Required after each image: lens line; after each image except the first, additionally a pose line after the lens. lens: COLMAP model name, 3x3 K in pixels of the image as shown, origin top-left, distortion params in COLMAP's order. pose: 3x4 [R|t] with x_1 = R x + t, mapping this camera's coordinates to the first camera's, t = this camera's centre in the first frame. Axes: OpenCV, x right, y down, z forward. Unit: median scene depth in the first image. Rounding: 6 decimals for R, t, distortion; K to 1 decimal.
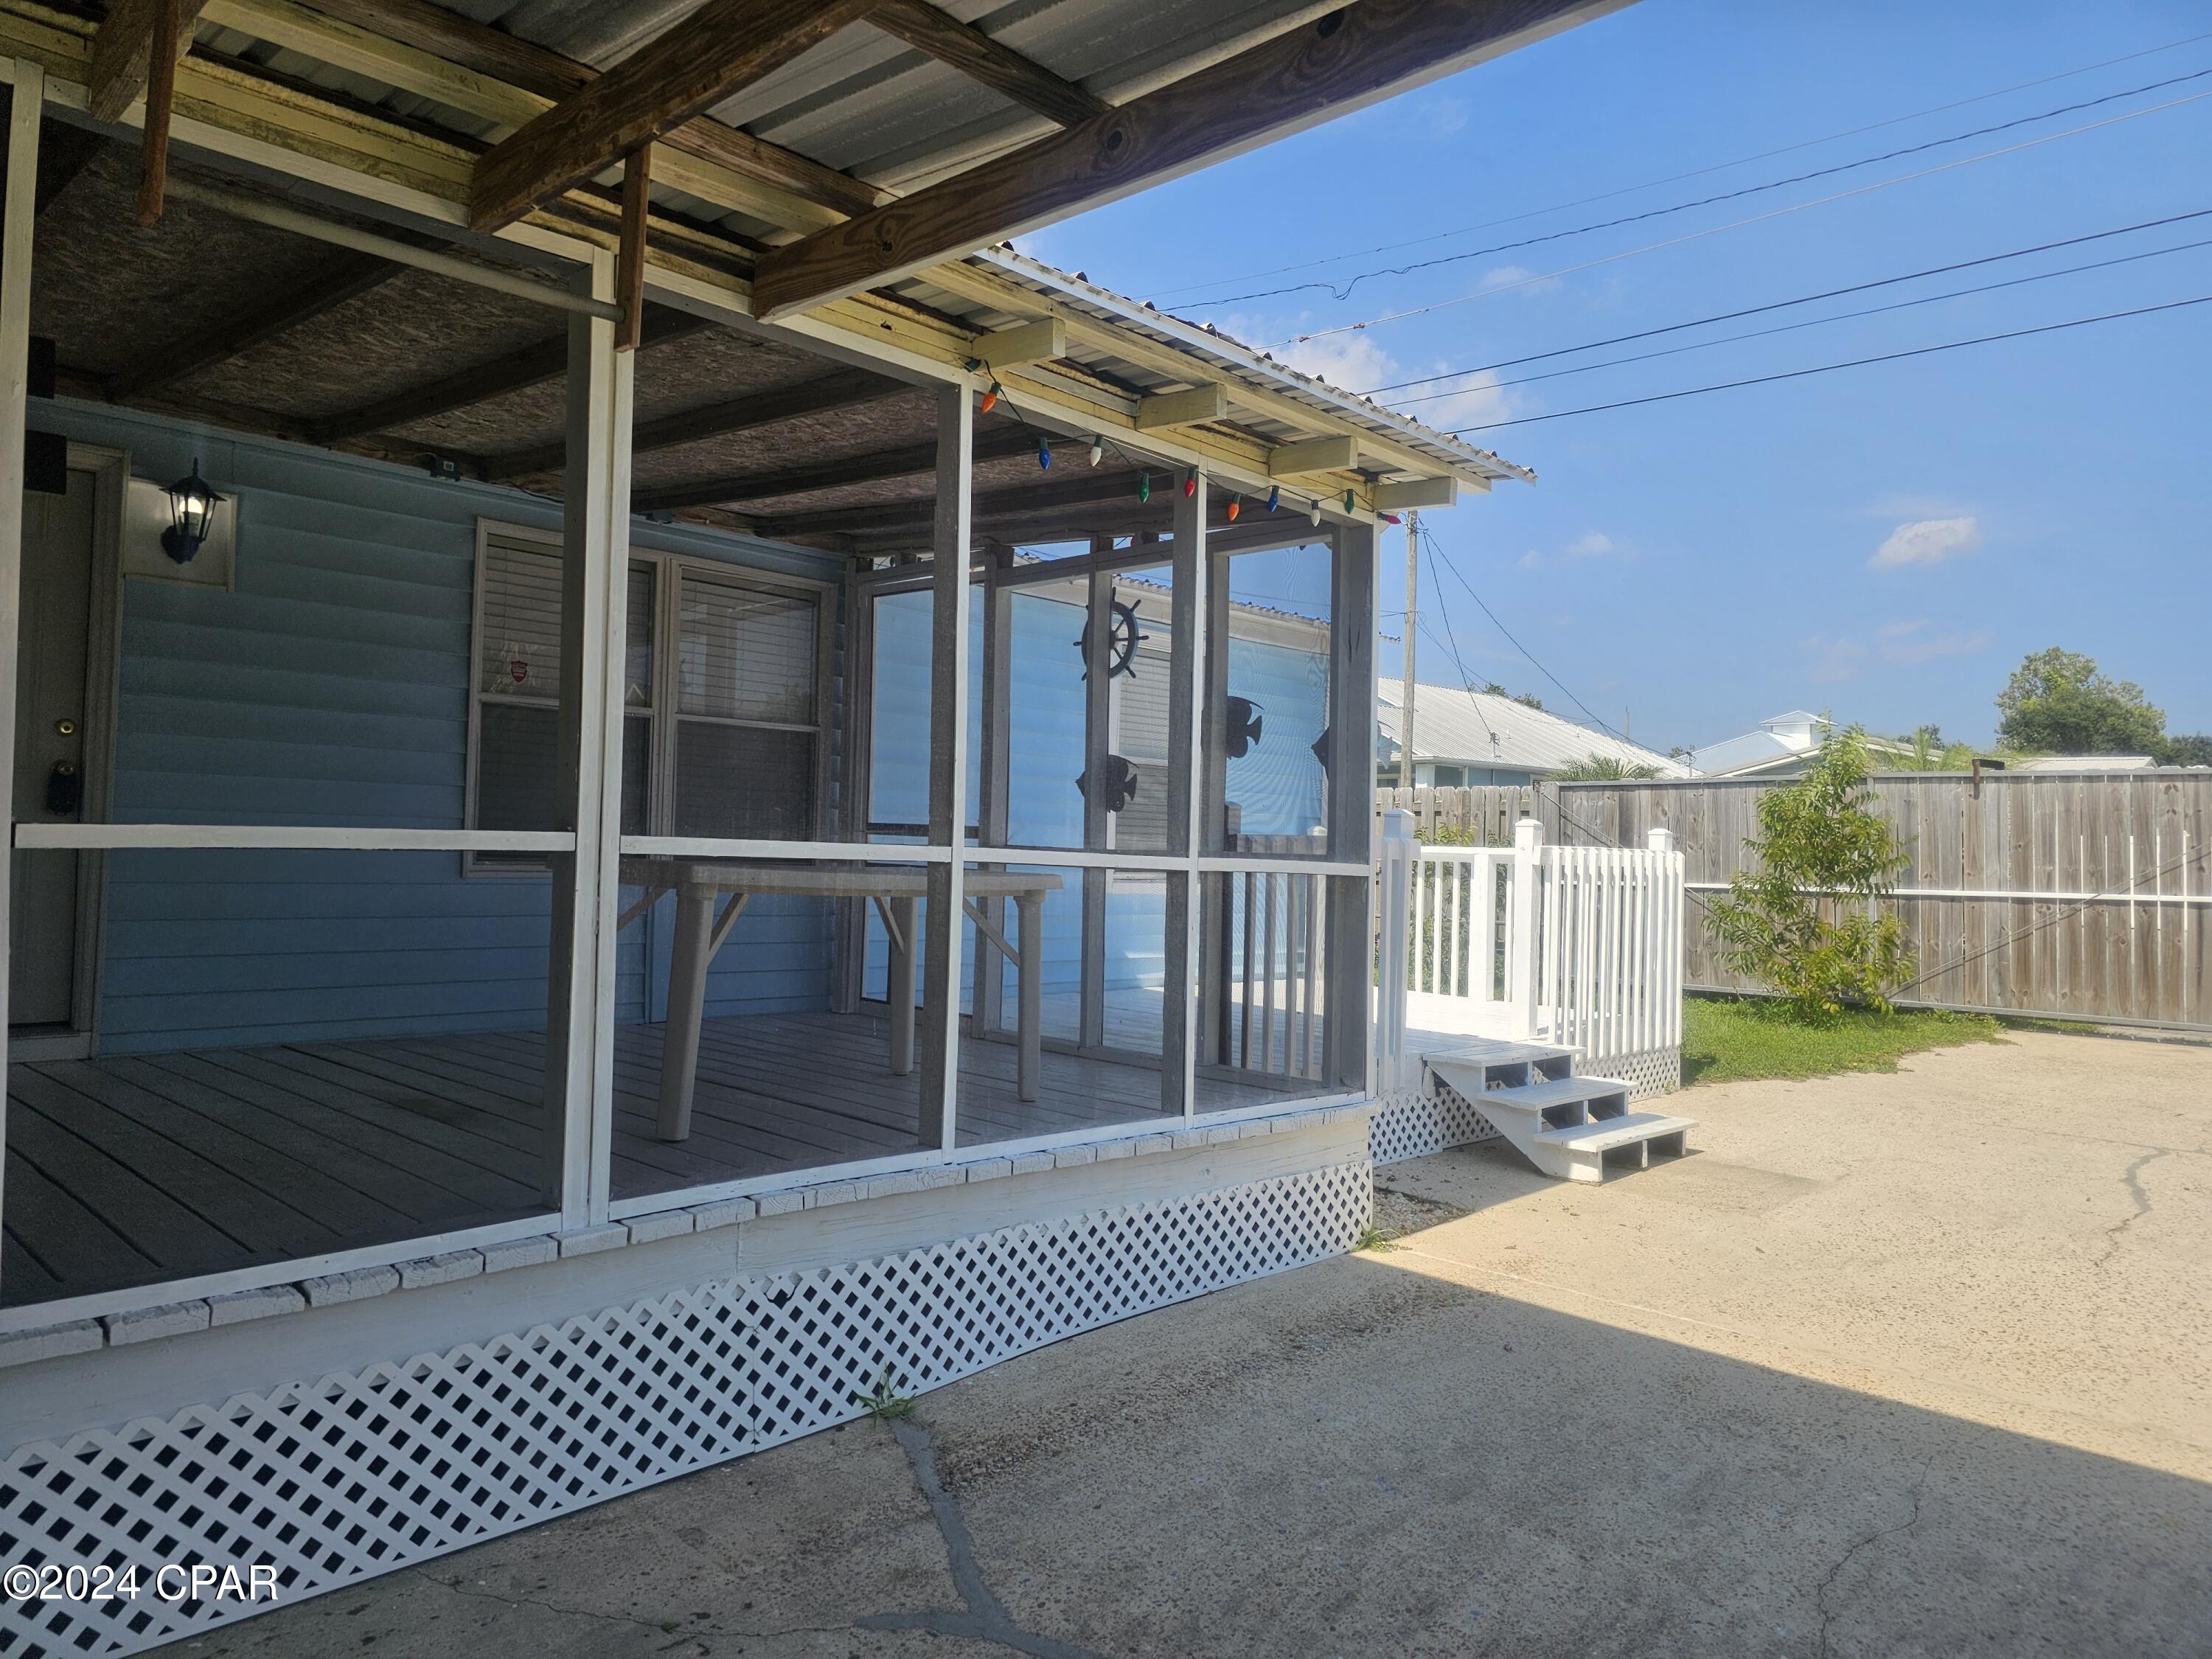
lens RADIAL K [[1496.5, 0, 1127.9], [0, 1496.5, 820.6], [0, 0, 1]] dist [0.067262, -0.065037]
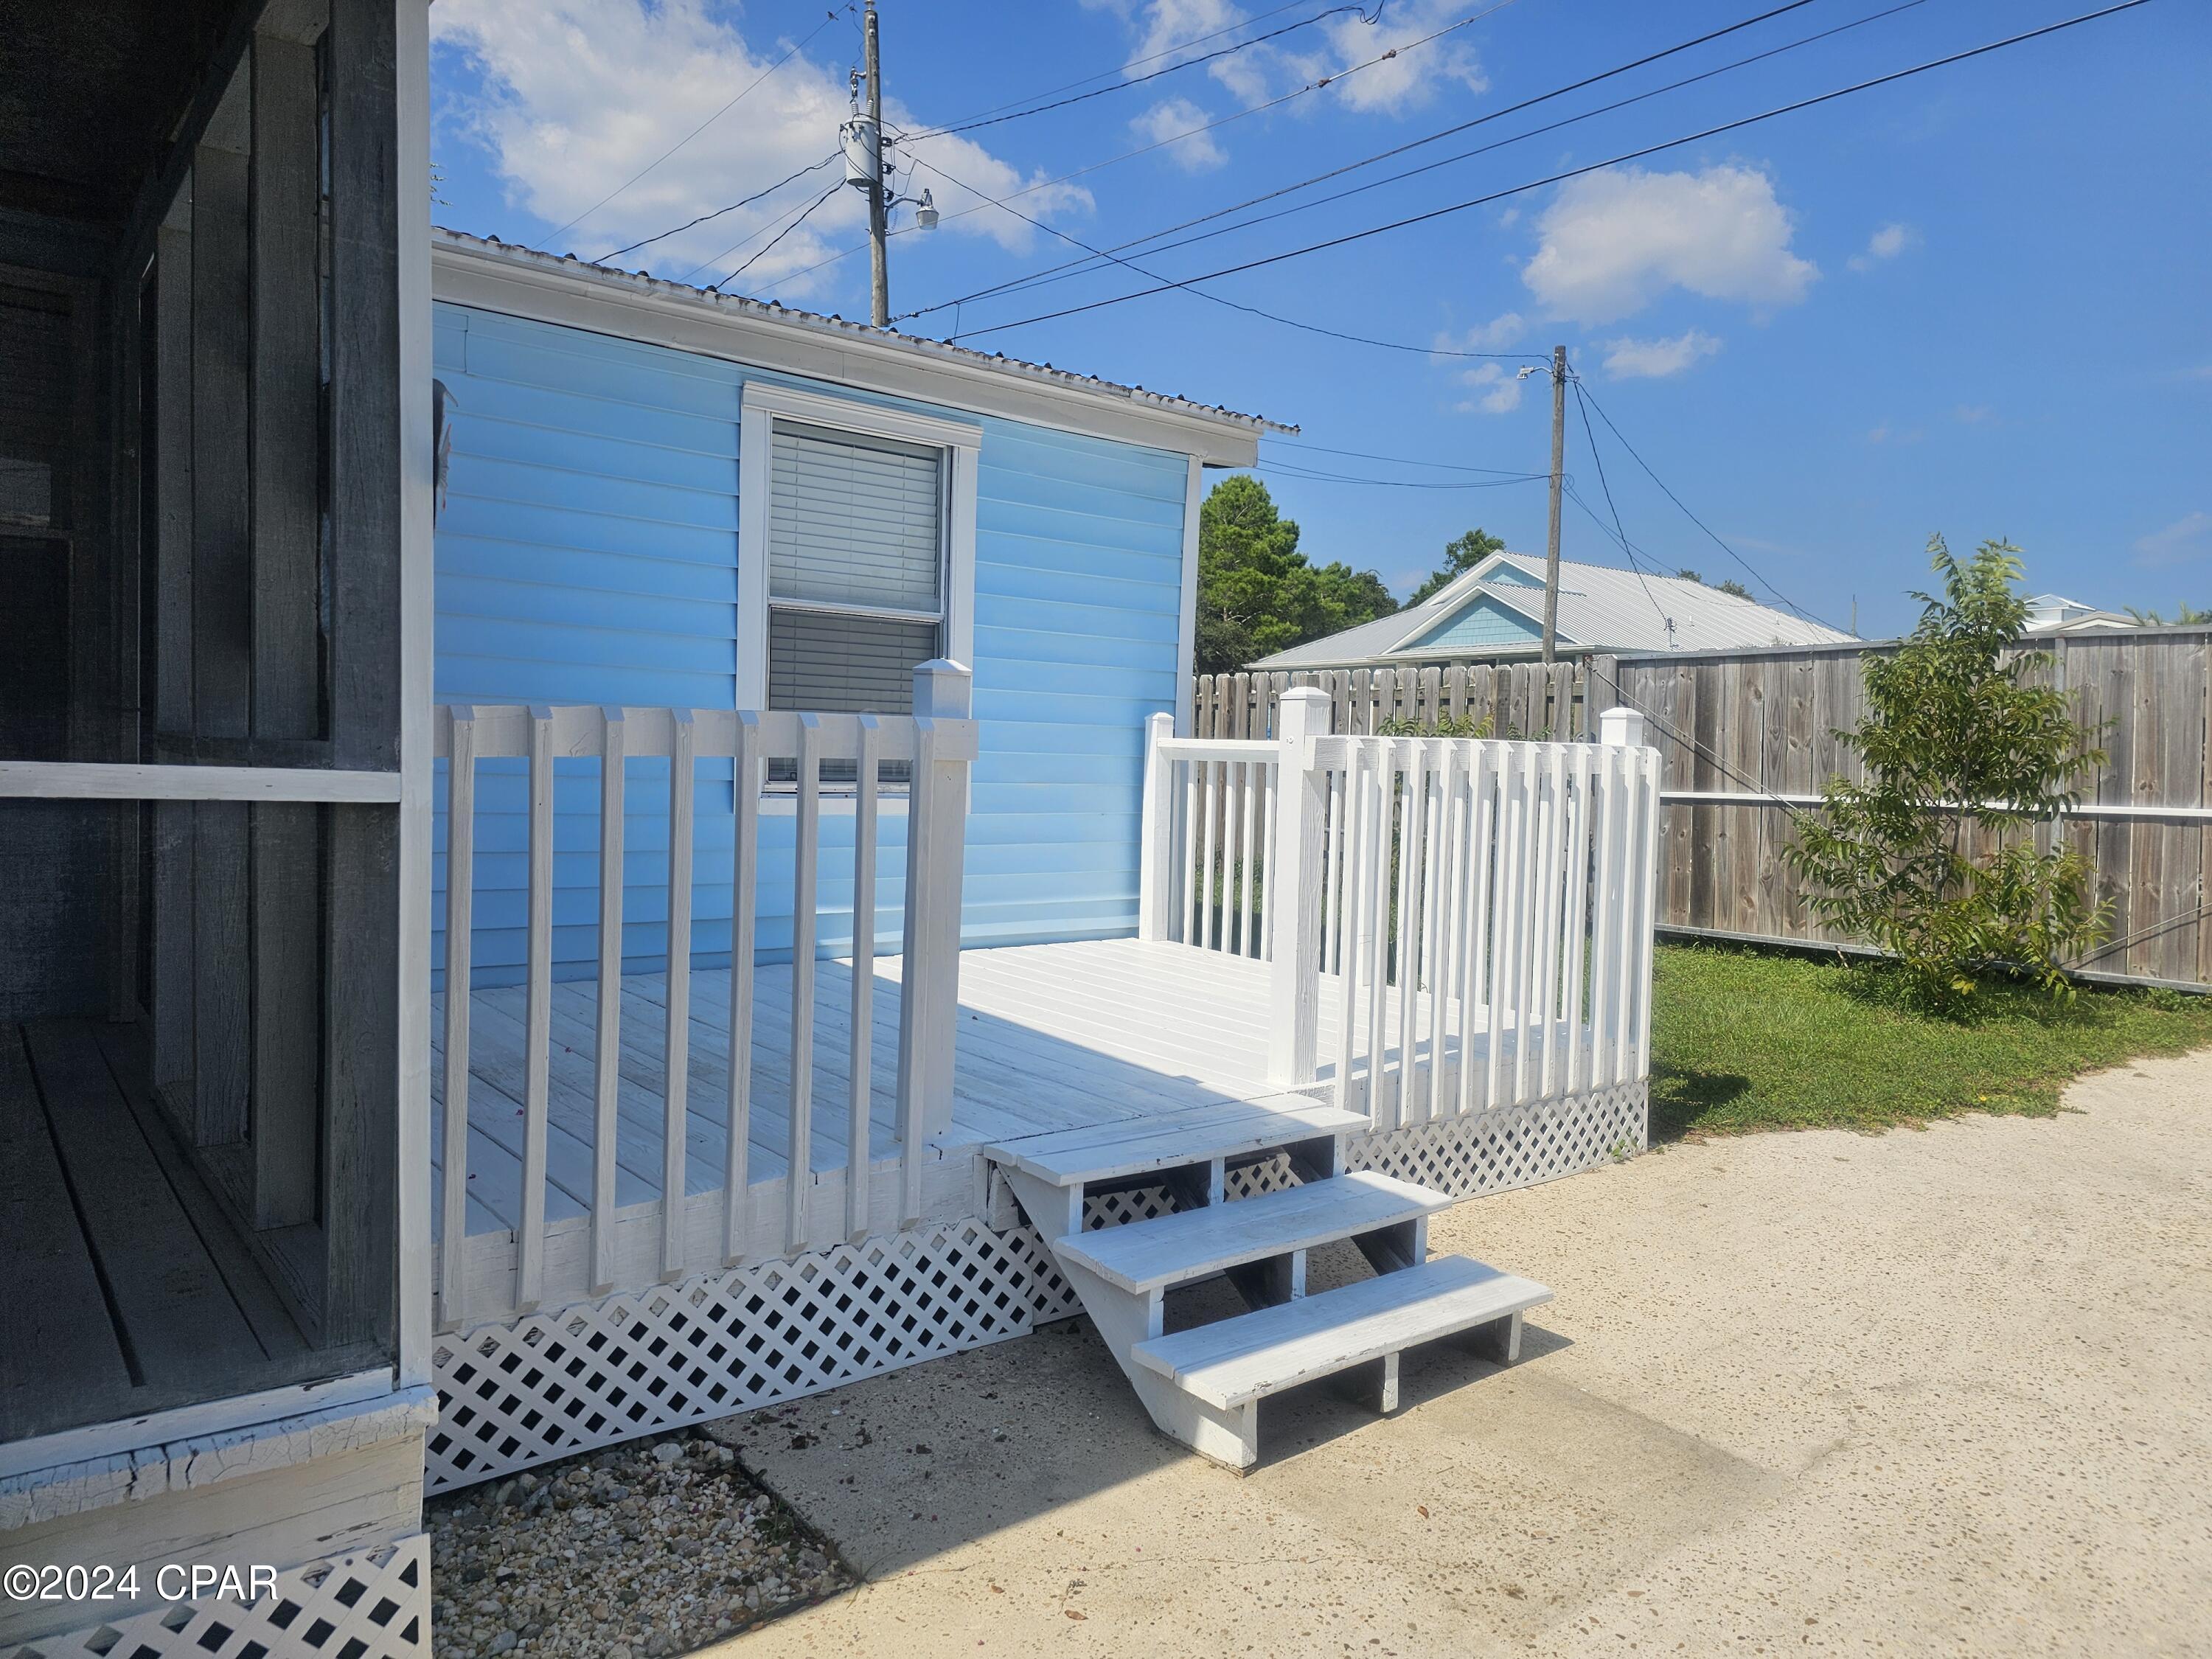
lens RADIAL K [[1496.5, 0, 1162.8], [0, 1496.5, 798.2], [0, 0, 1]] dist [0.067262, -0.065037]
pose [[0.993242, 0.002738, -0.116029, 0.184260], [0.002977, 0.998791, 0.049058, 0.008489], [0.116023, -0.049072, 0.992034, 0.301425]]
